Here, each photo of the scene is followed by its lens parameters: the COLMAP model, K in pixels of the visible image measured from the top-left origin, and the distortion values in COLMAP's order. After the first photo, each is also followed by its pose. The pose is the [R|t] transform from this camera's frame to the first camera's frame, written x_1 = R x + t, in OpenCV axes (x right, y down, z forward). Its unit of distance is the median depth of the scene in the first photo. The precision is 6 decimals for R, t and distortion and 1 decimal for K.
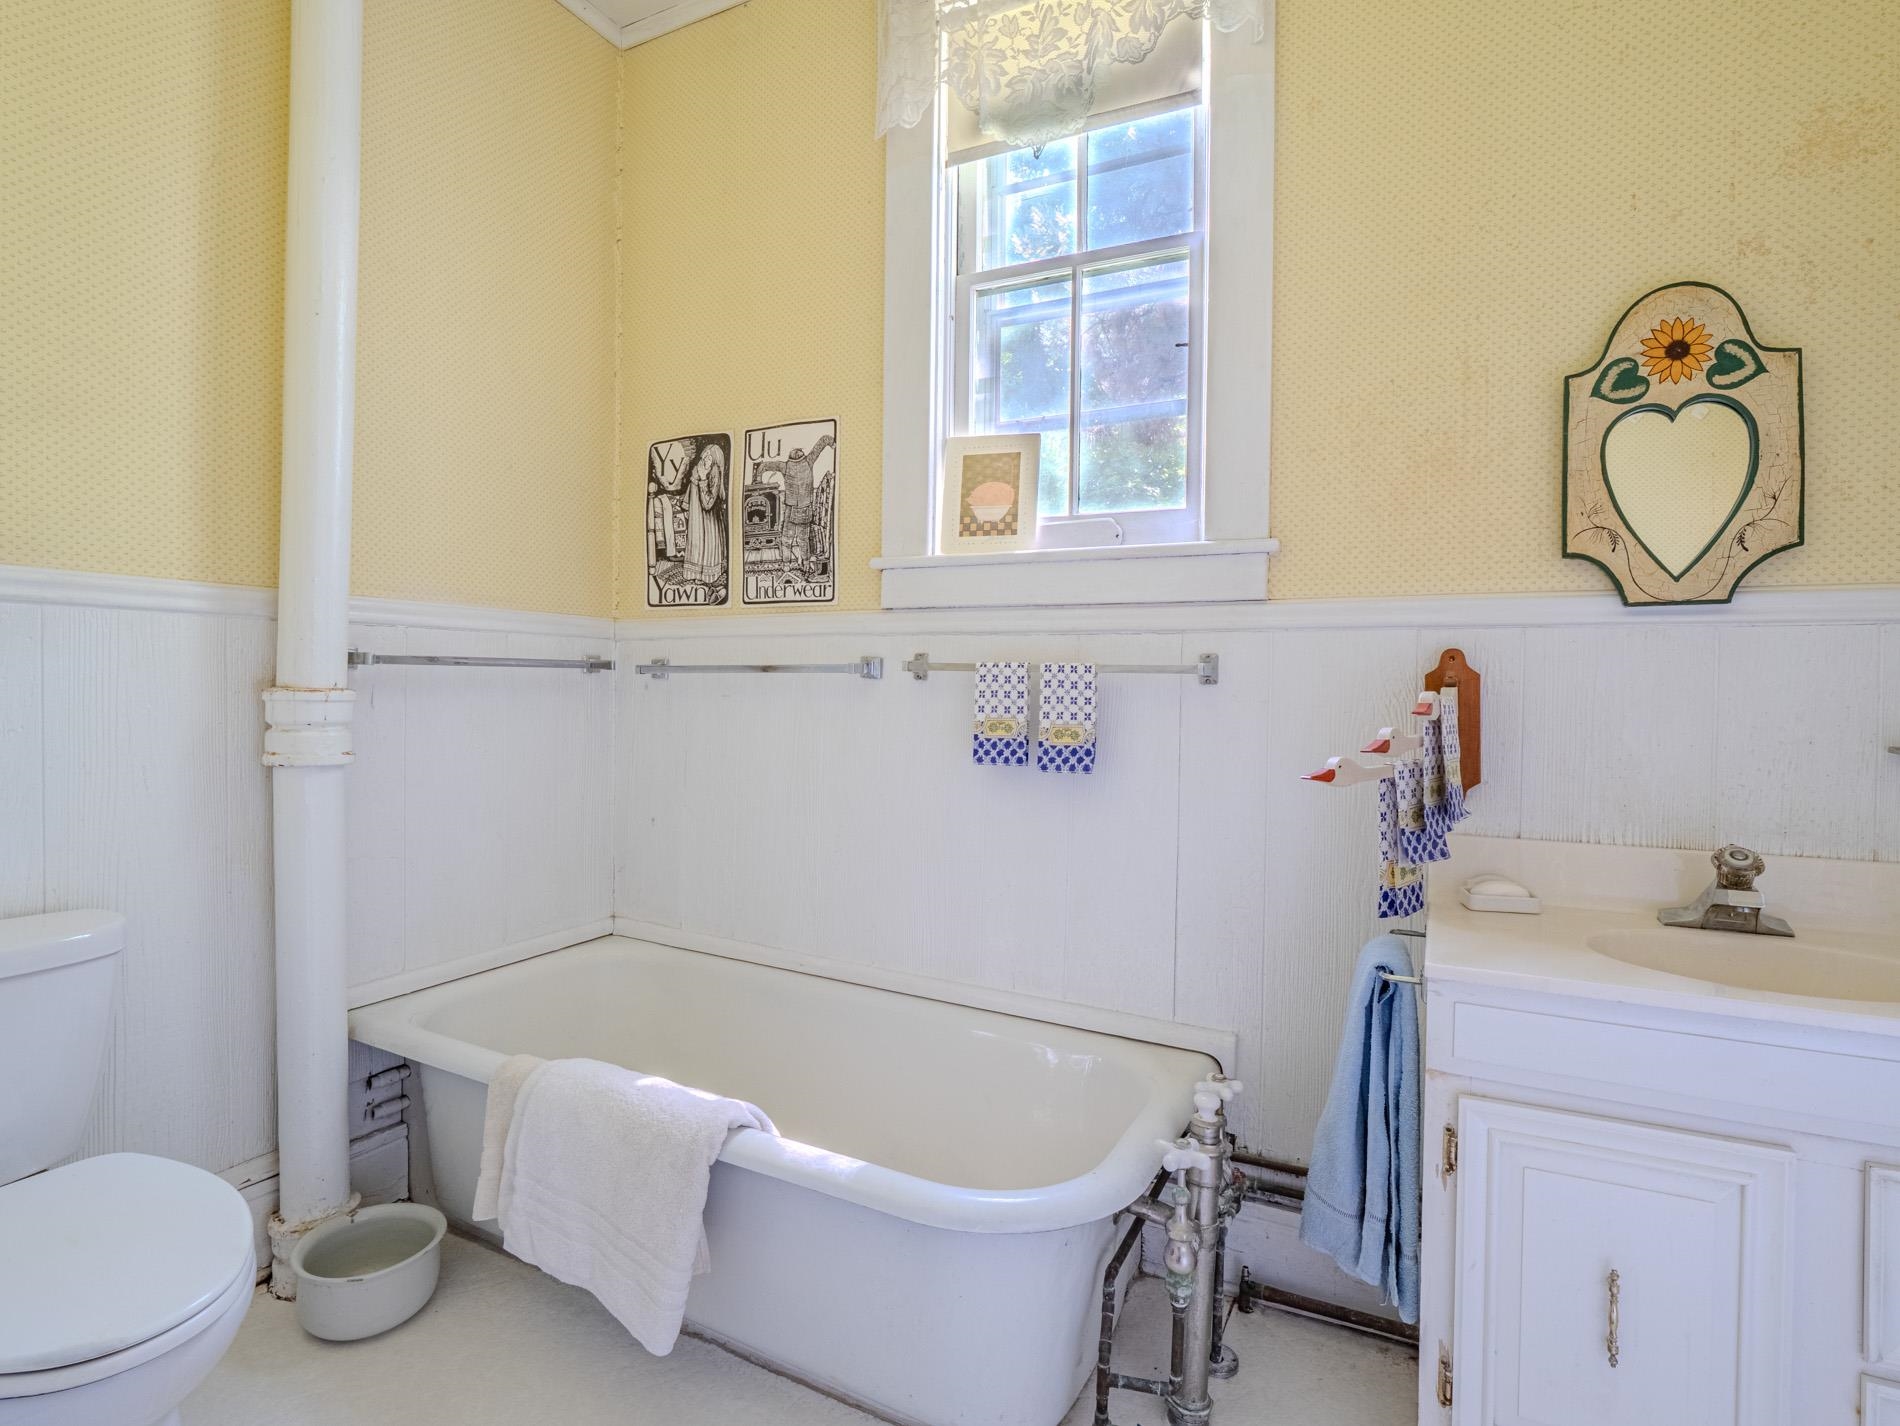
lens RADIAL K [[973.0, 0, 953.8], [0, 973.0, 703.7], [0, 0, 1]] dist [-0.020352, -0.003088]
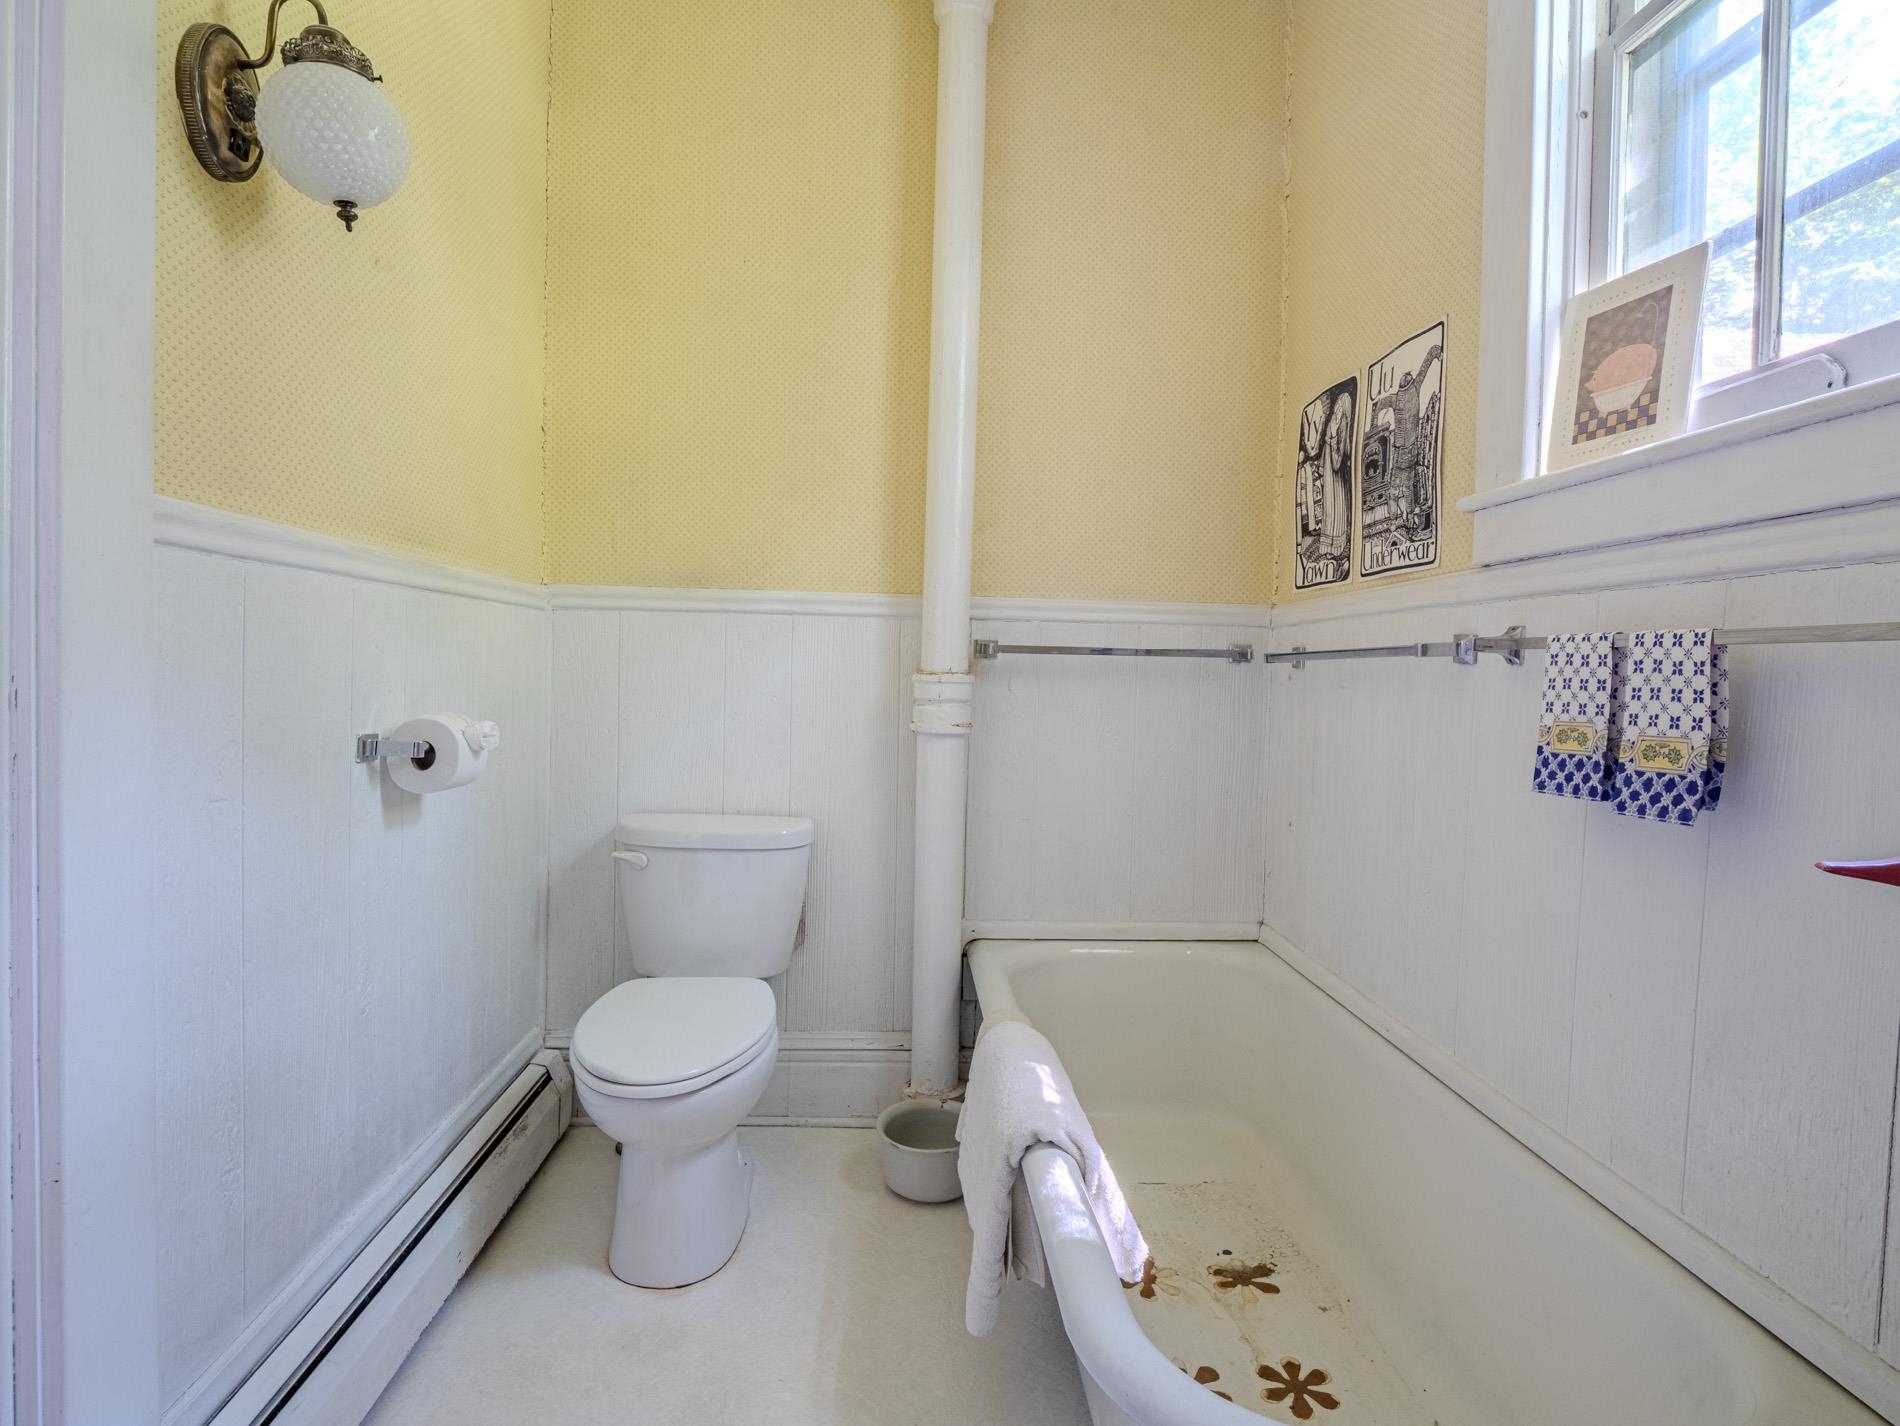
lens RADIAL K [[973.0, 0, 946.2], [0, 973.0, 703.1], [0, 0, 1]] dist [-0.020352, -0.003088]
pose [[0.485899, 0.025180, -0.873652, 0.368562], [-0.033497, 0.999387, 0.010173, 0.009149], [0.873373, 0.024322, 0.486445, 0.320699]]
